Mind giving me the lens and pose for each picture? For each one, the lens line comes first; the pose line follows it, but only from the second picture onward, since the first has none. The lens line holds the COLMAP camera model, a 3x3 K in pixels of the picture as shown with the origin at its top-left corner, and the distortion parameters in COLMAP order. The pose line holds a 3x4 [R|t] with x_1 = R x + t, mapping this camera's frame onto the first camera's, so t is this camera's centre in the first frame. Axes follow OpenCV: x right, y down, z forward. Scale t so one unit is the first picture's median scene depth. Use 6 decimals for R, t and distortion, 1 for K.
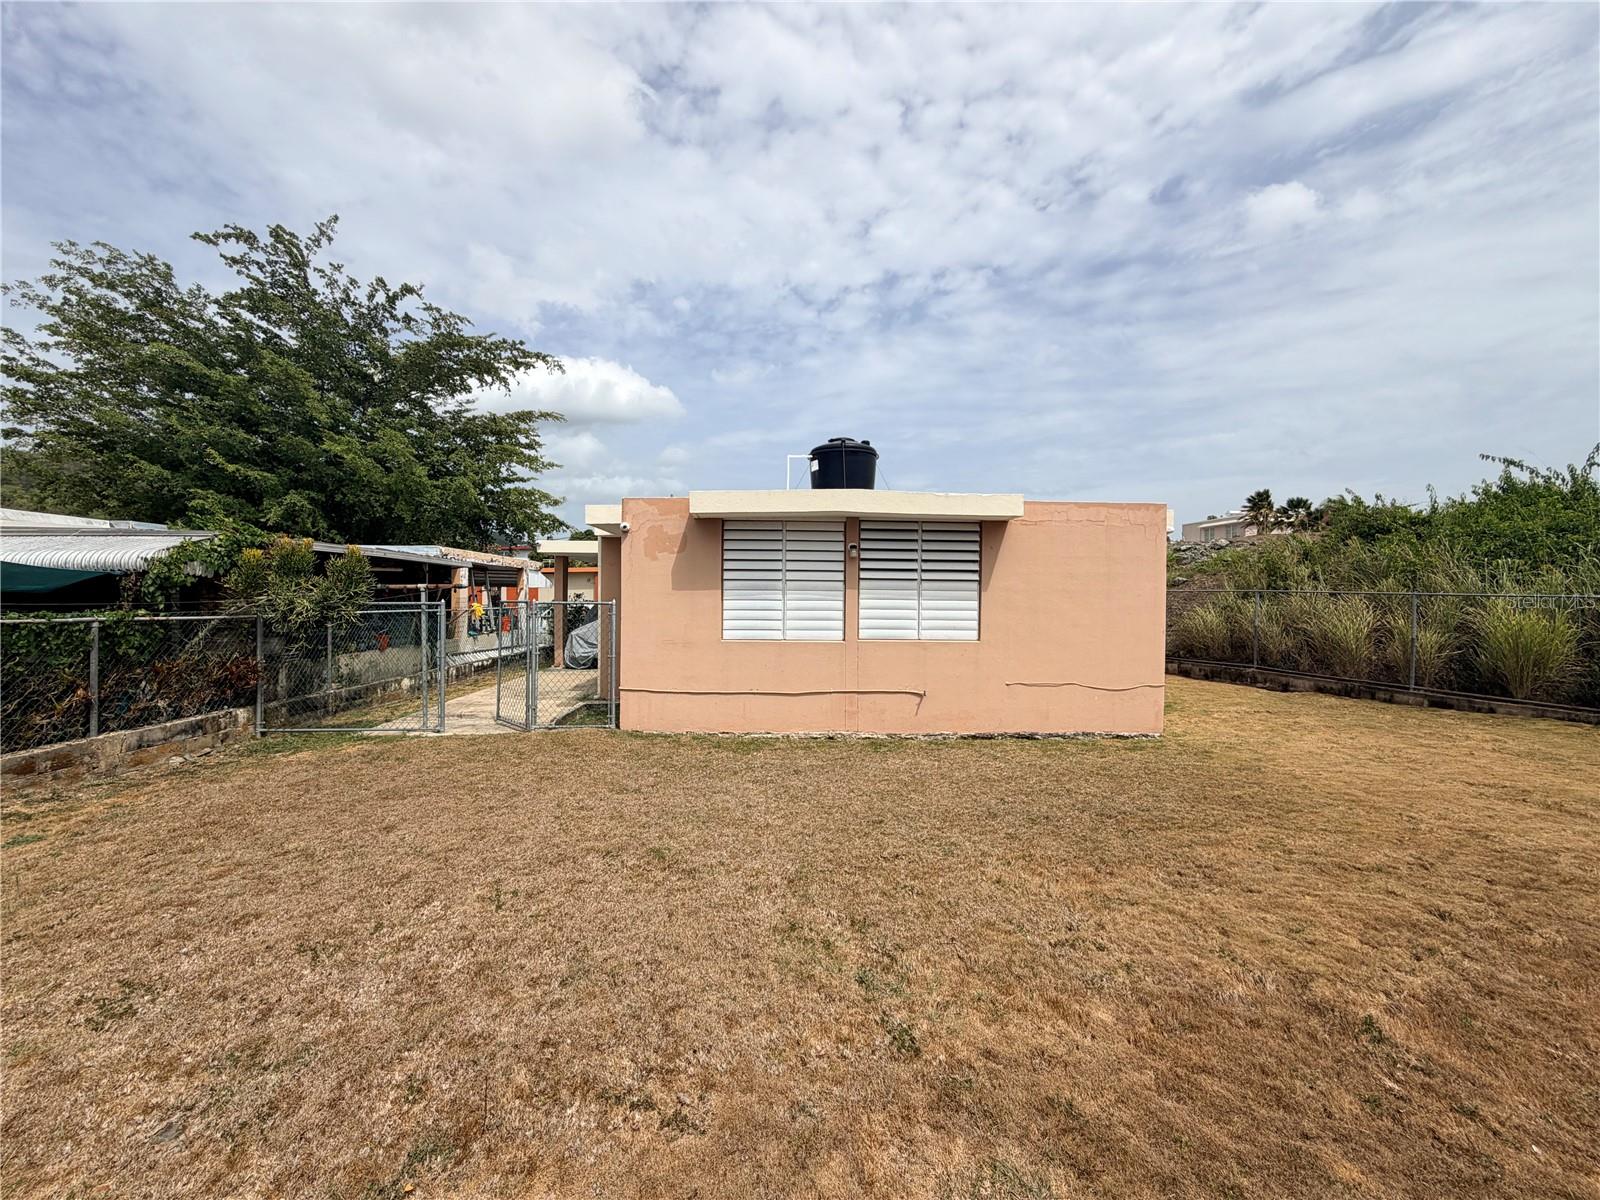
lens RADIAL K [[633.7, 0, 790.1], [0, 633.7, 596.1], [0, 0, 1]] dist [0.000019, 0.000213]
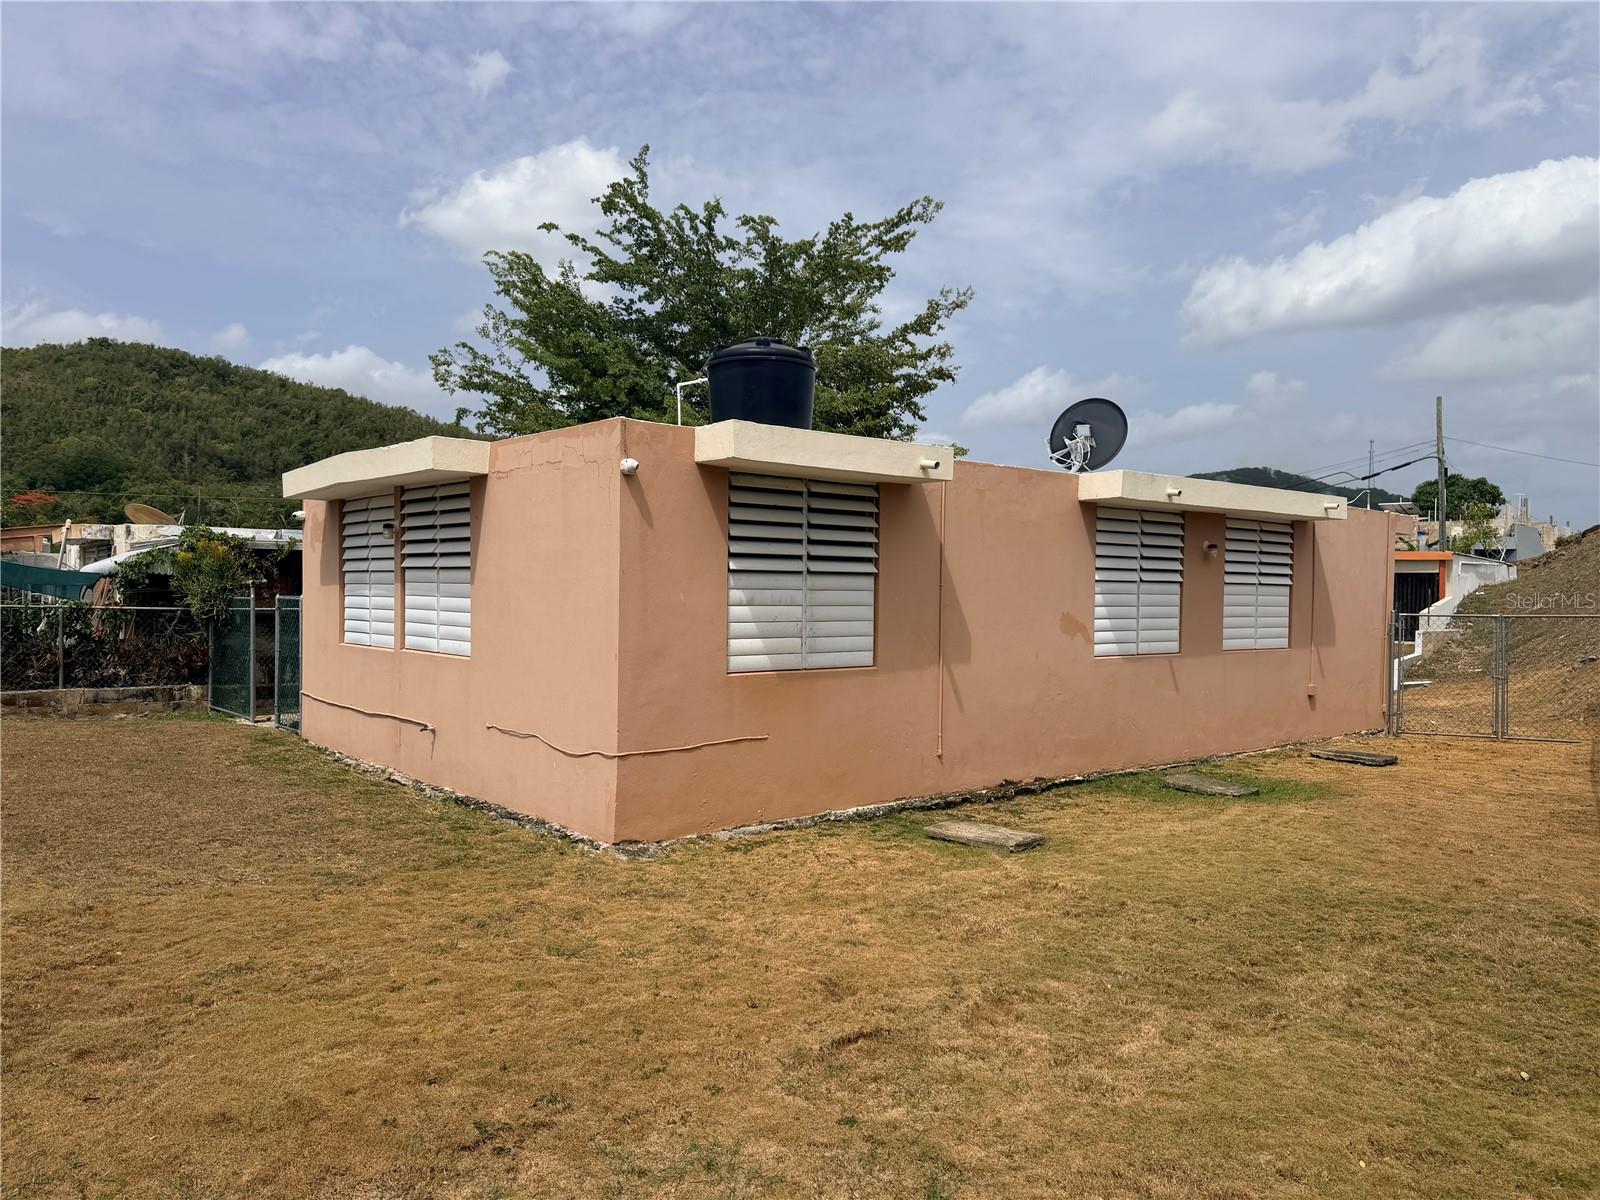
lens RADIAL K [[1114.5, 0, 794.4], [0, 1114.5, 605.1], [0, 0, 1]] dist [0.042408, -0.054218]
pose [[0.633753, 0.009065, -0.773483, 1.534236], [-0.006209, 0.999959, 0.006632, 0.005839], [0.773511, 0.000599, 0.633783, 0.547587]]
